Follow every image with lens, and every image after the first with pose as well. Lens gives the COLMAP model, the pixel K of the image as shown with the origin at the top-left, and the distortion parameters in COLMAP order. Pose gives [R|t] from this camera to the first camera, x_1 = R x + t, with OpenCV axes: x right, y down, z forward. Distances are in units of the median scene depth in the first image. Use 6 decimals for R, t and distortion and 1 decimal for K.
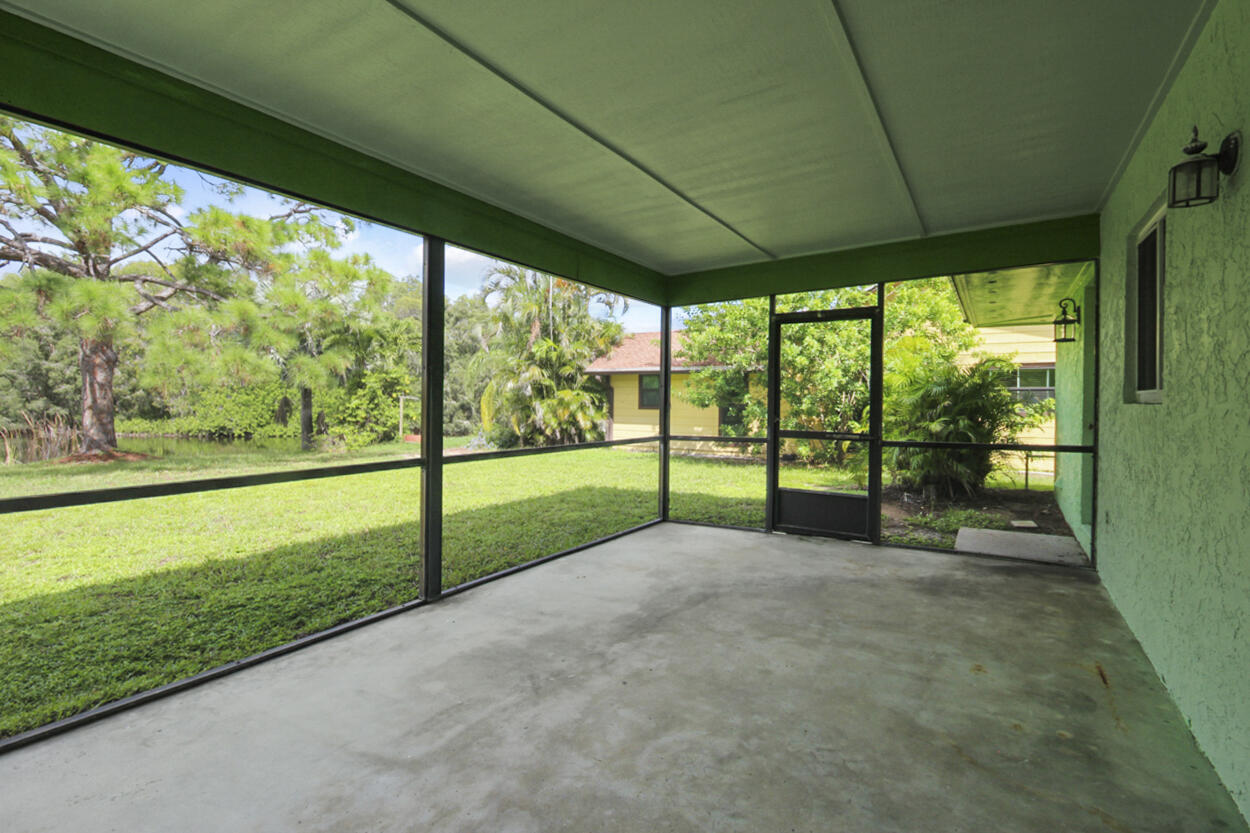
lens RADIAL K [[570.2, 0, 622.2], [0, 570.2, 413.1], [0, 0, 1]] dist [0.000098, -0.000107]
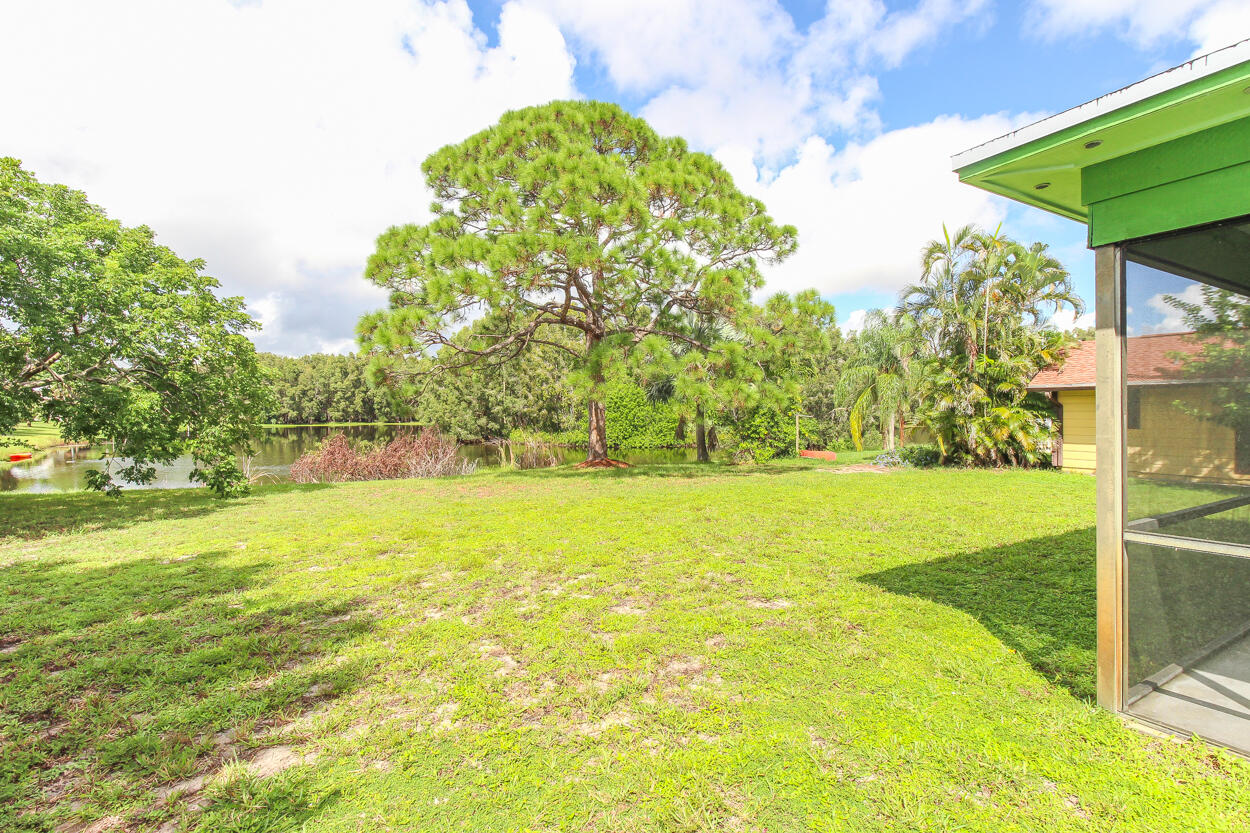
lens RADIAL K [[570.2, 0, 628.5], [0, 570.2, 419.0], [0, 0, 1]] dist [0.000098, -0.000107]
pose [[0.885184, -0.006050, -0.465202, -0.204977], [0.001099, 0.999940, -0.010913, -0.011966], [0.465240, 0.009149, 0.885137, -0.130737]]
